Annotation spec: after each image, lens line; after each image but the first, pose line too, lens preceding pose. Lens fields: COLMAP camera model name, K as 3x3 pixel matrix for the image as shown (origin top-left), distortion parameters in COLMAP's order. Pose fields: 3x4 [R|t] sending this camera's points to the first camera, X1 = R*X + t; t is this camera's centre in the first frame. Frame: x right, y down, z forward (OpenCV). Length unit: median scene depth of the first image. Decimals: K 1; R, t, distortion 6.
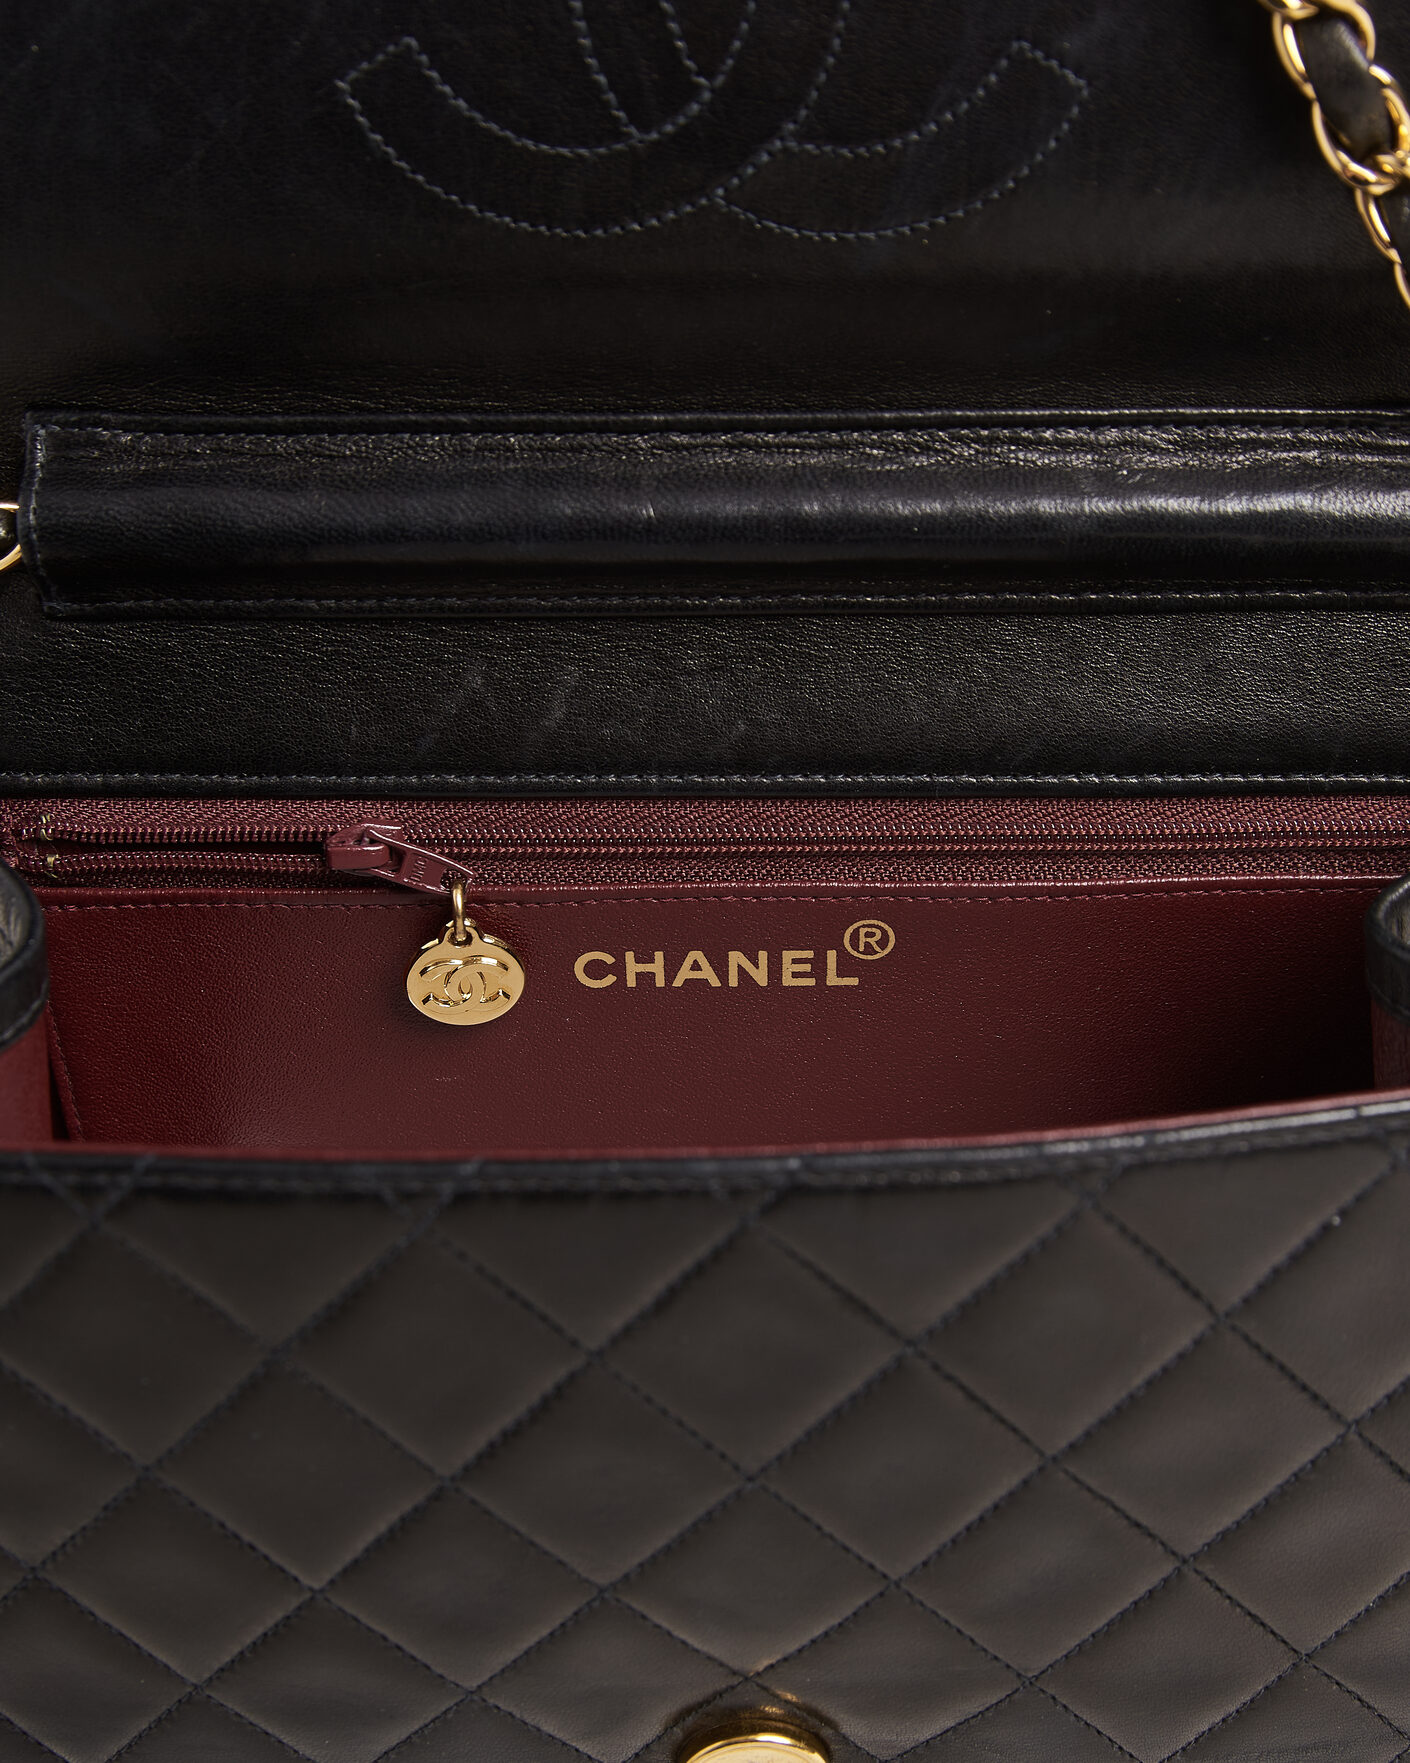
lens RADIAL K [[2369.9, 0, 704.3], [0, 2369.9, 983.3], [0, 0, 1]] dist [-0.059510, 0.108491]
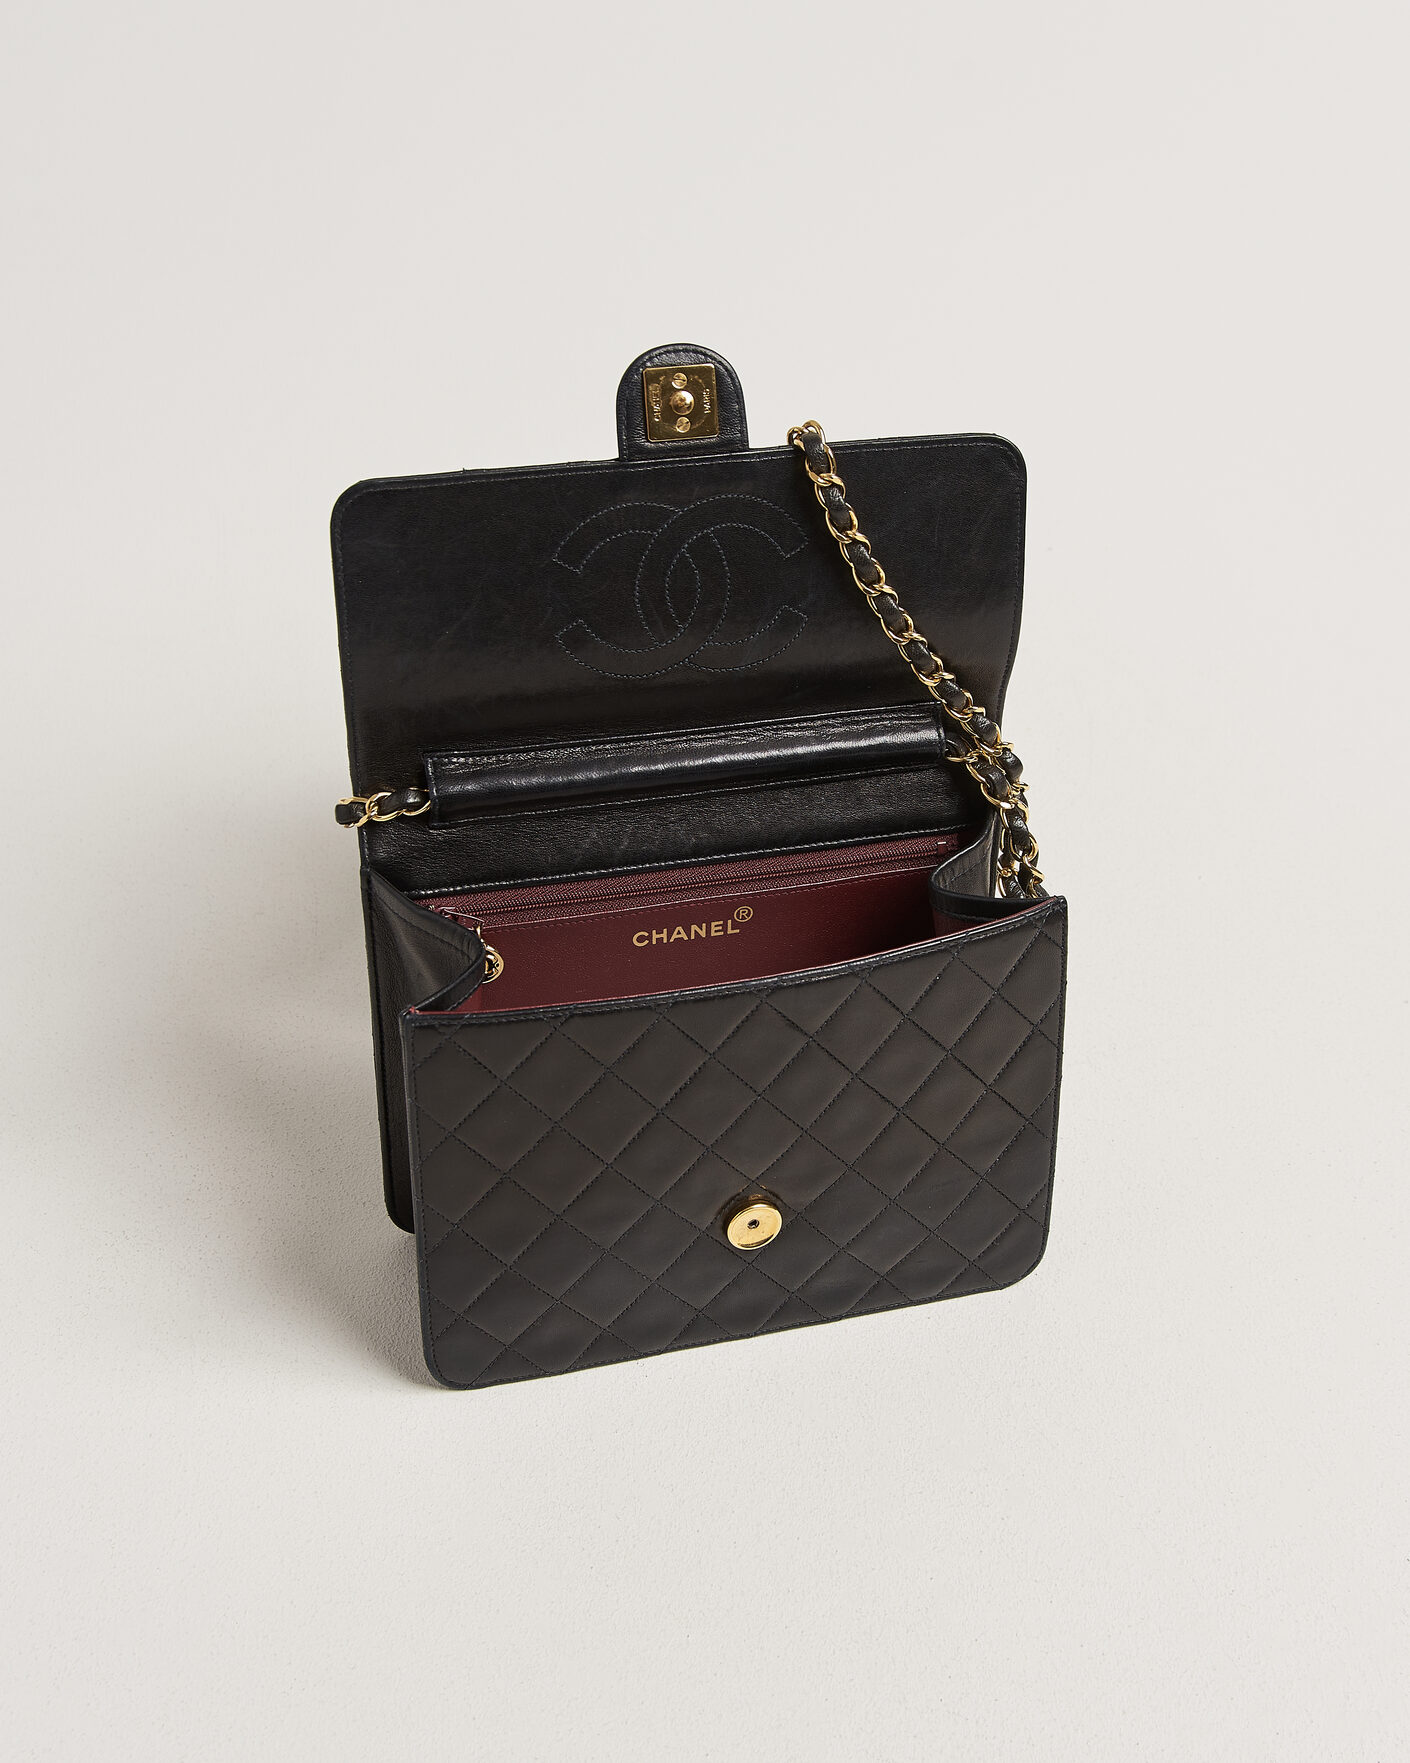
lens RADIAL K [[2369.9, 0, 704.3], [0, 2369.9, 983.3], [0, 0, 1]] dist [-0.059510, 0.108491]
pose [[0.964095, -0.130350, 0.231364, -0.634555], [0.133711, 0.991020, 0.001165, 0.052486], [-0.229438, 0.029812, 0.972867, -1.660382]]
